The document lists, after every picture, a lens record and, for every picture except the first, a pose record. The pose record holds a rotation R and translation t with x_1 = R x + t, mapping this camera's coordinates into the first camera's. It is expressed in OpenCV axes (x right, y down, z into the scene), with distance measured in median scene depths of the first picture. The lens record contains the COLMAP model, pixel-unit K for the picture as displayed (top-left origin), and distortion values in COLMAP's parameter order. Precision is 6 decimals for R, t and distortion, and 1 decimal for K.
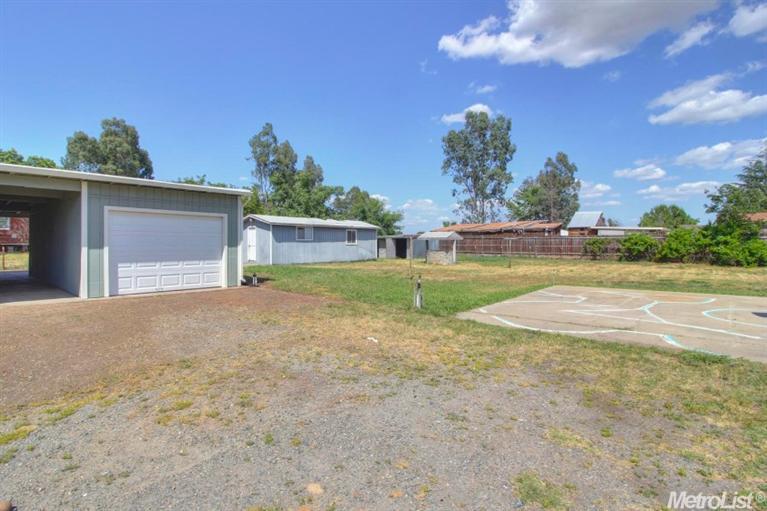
lens RADIAL K [[370.4, 0, 385.2], [0, 370.4, 244.4], [0, 0, 1]] dist [-0.024193, -0.000402]
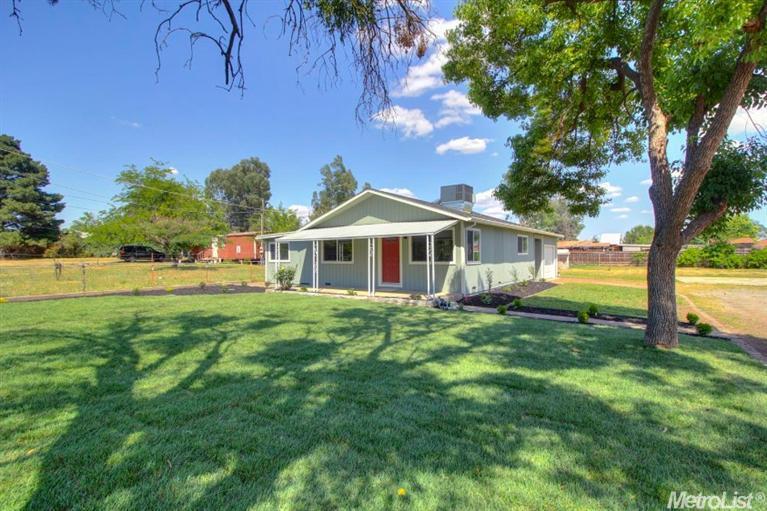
lens RADIAL K [[370.4, 0, 385.2], [0, 370.4, 244.4], [0, 0, 1]] dist [-0.024193, -0.000402]
pose [[0.994488, 0.001204, 0.104842, -0.730447], [0.002111, 0.999502, -0.031499, -0.006174], [-0.104828, 0.031547, 0.993990, -0.513932]]
